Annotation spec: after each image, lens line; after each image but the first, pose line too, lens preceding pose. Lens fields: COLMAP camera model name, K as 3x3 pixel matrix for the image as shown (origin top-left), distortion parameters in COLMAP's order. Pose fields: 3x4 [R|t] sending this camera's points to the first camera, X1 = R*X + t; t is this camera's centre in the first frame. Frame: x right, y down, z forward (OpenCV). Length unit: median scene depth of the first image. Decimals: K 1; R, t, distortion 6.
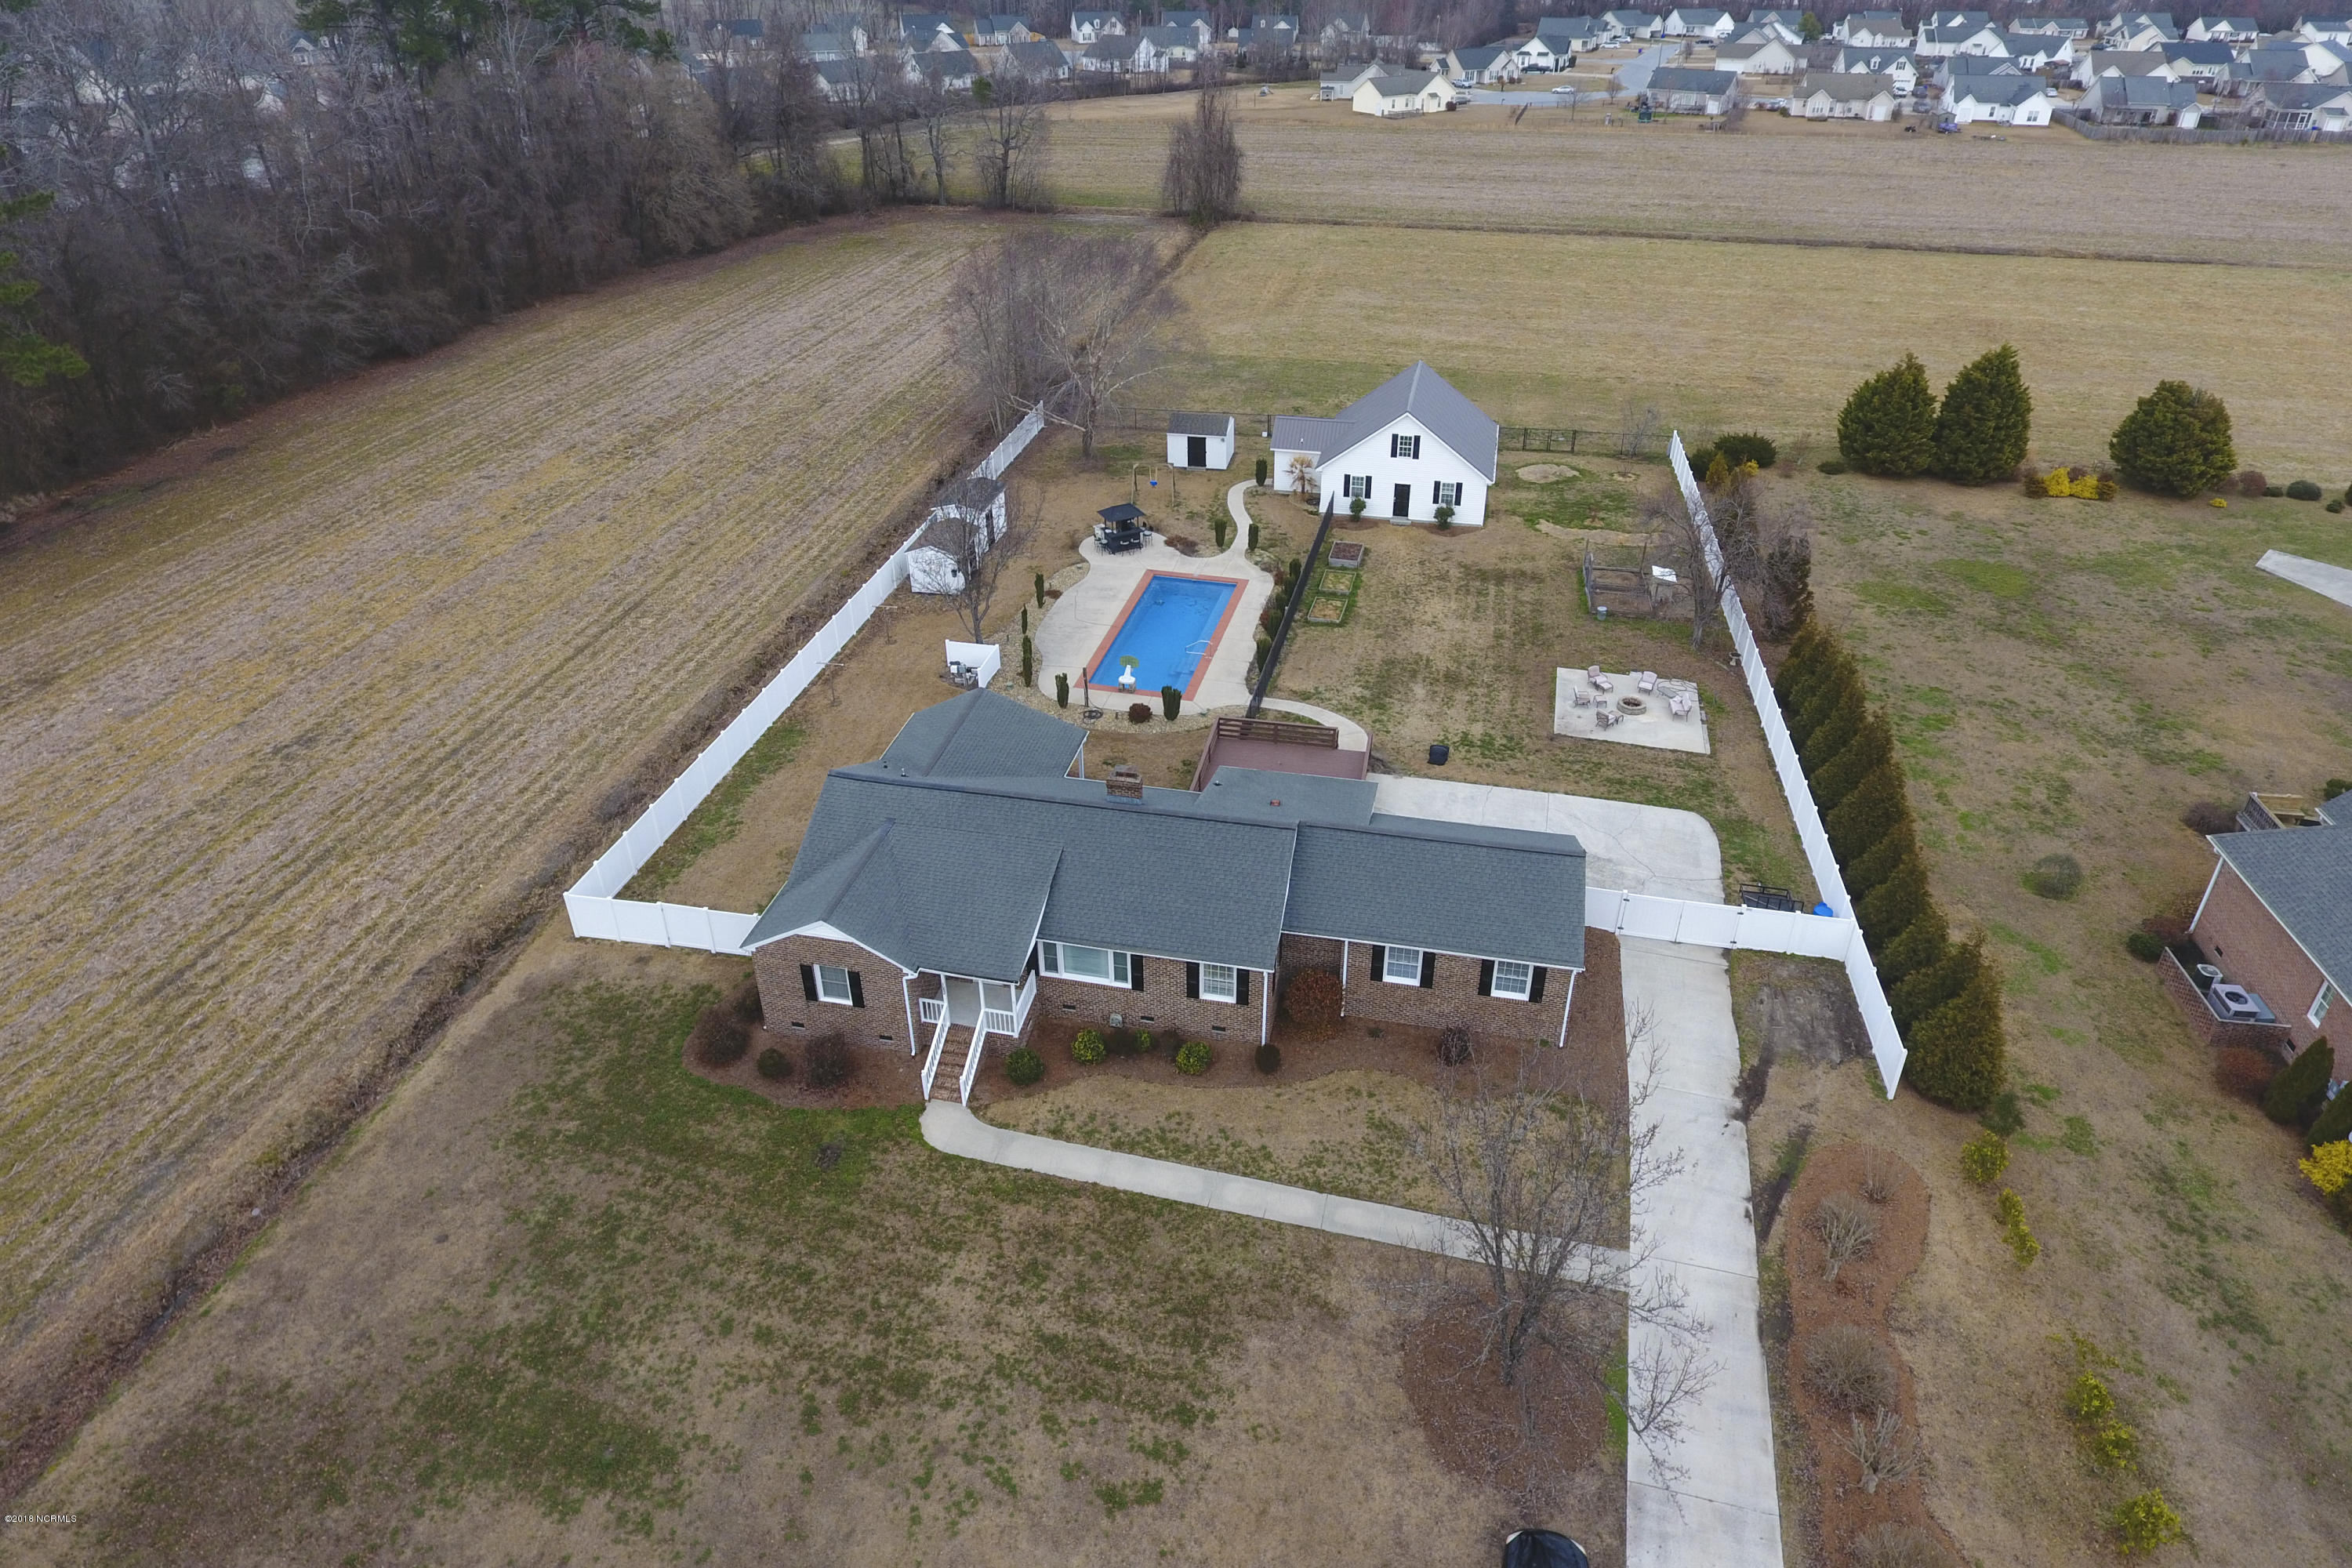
lens RADIAL K [[1382.3, 0, 1186.9], [0, 1382.3, 656.5], [0, 0, 1]] dist [-0.006984, -0.000584]
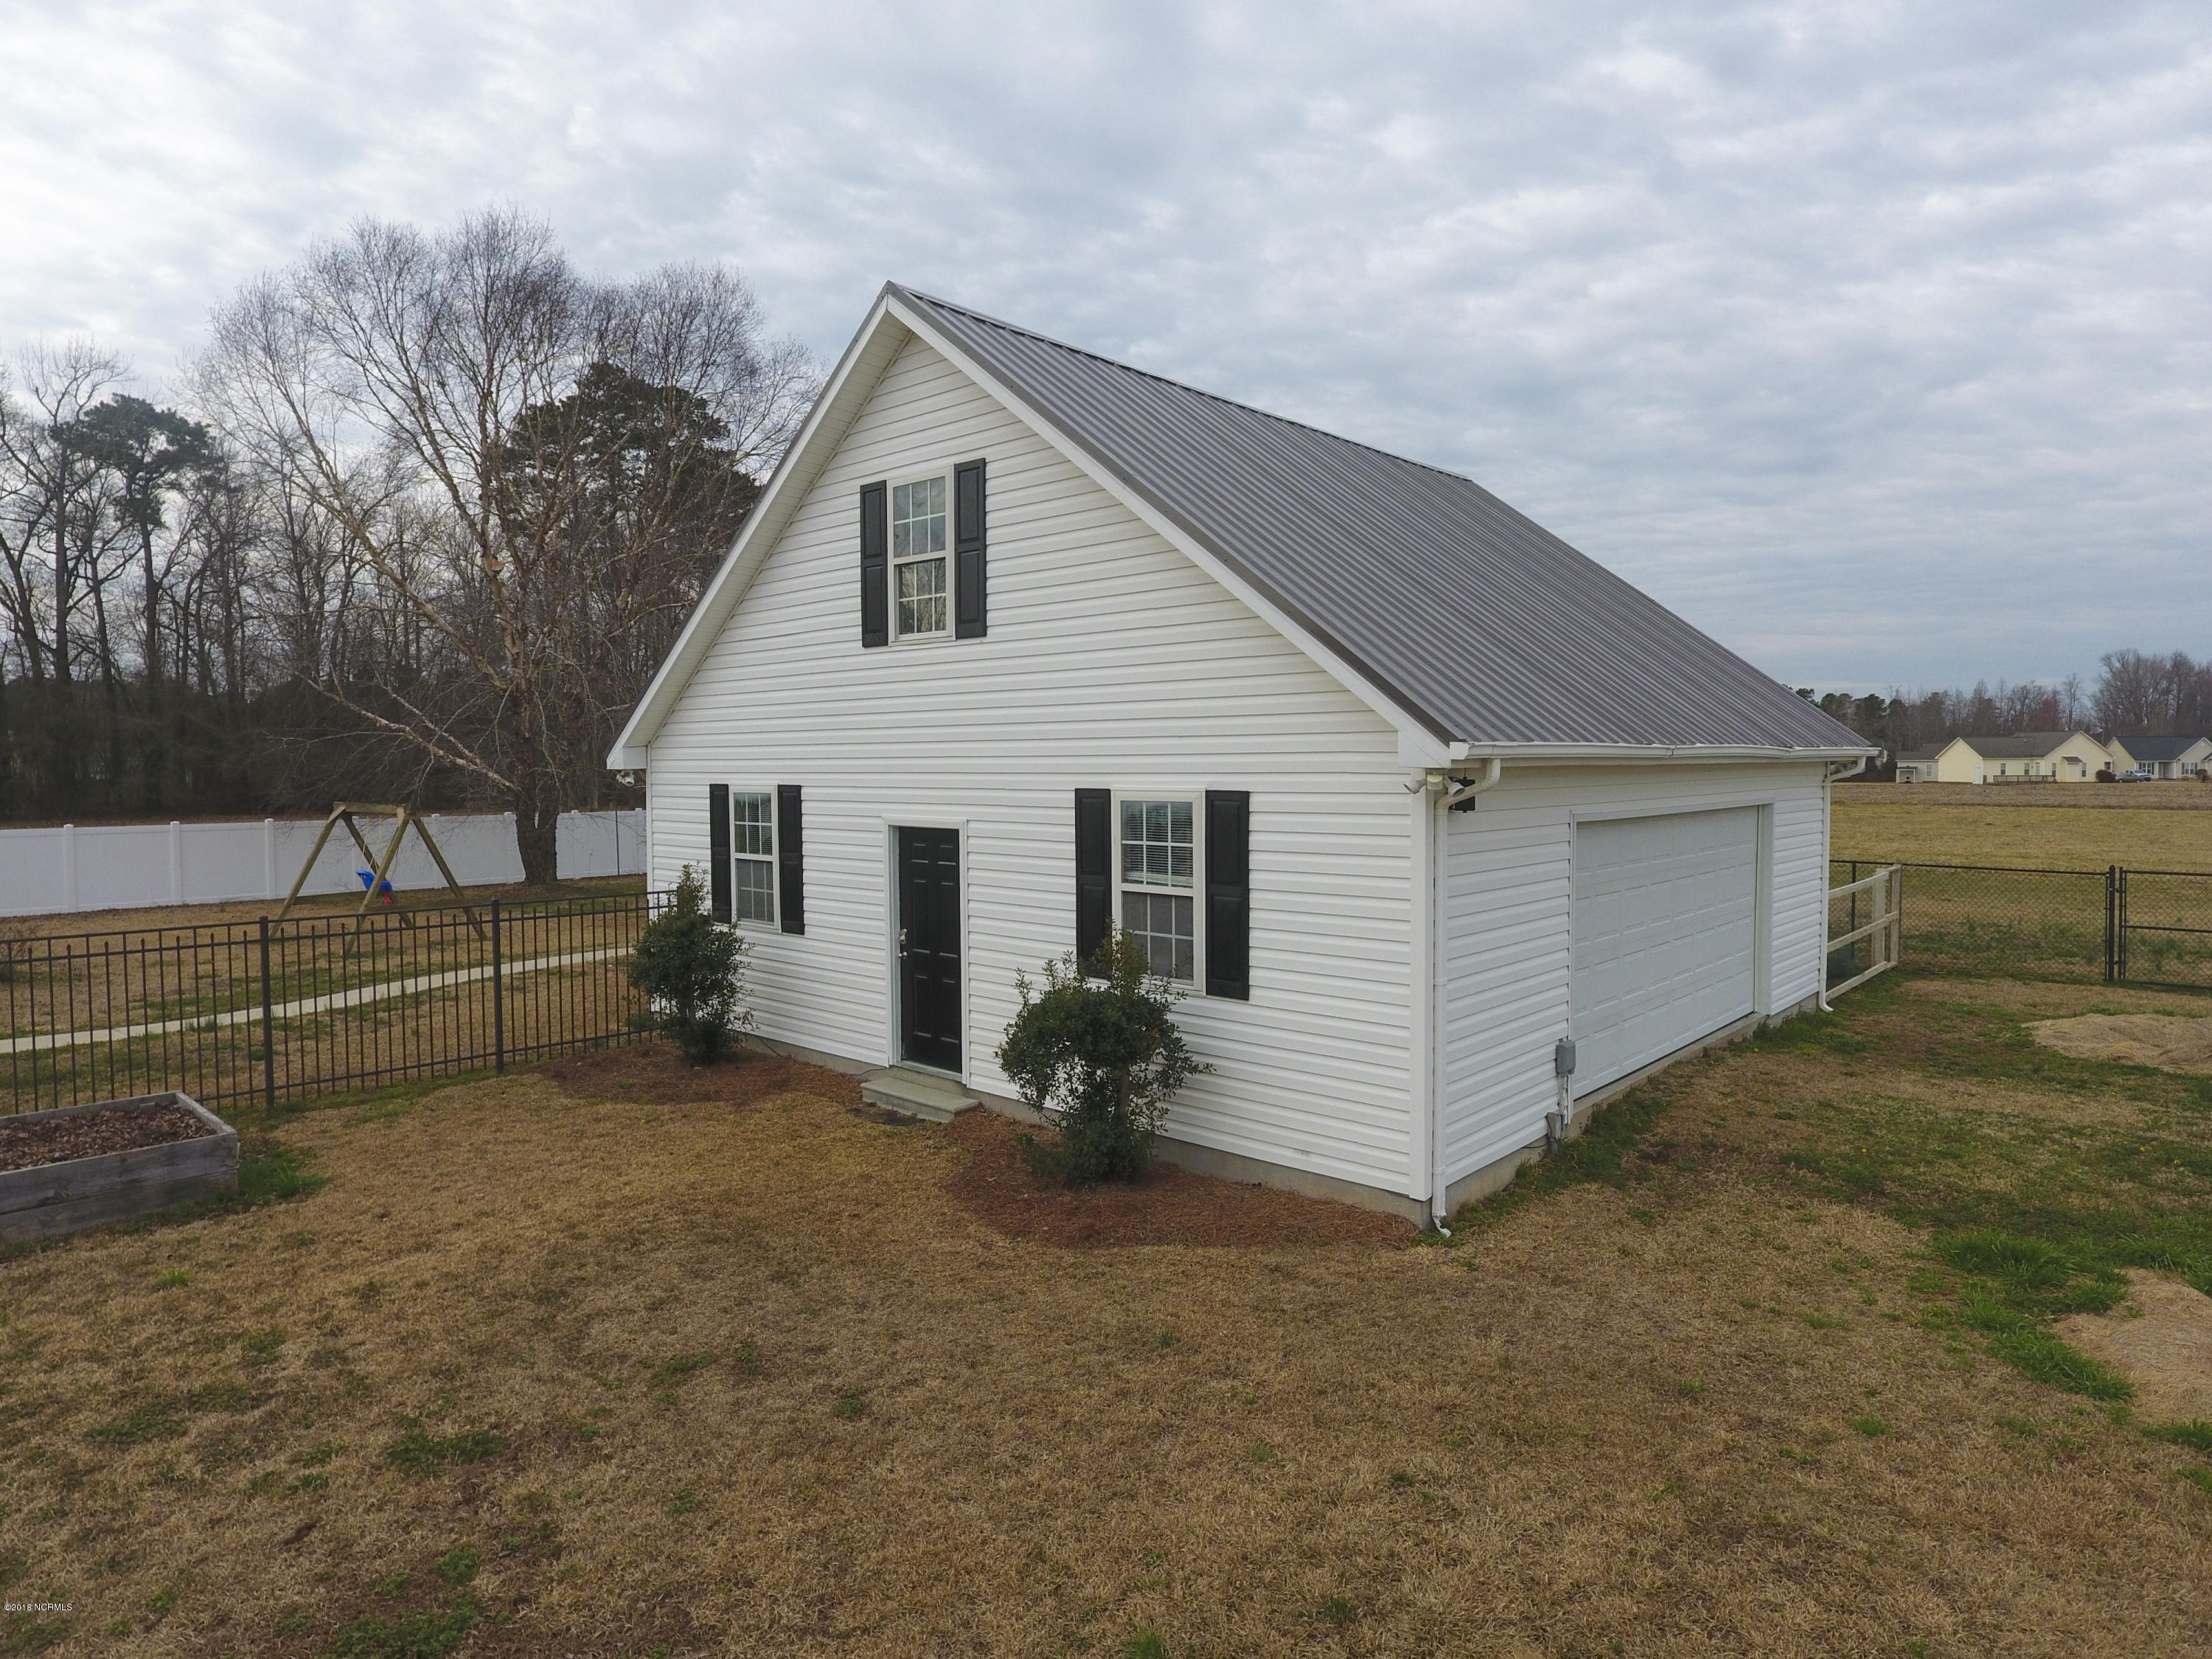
lens RADIAL K [[1292.6, 0, 1114.9], [0, 1292.6, 809.2], [0, 0, 1]] dist [-0.005026, -0.001132]
pose [[0.870969, 0.017715, -0.491019, 0.265267], [-0.231107, 0.896670, -0.377587, -0.087420], [0.433593, 0.442345, 0.785066, 0.990488]]
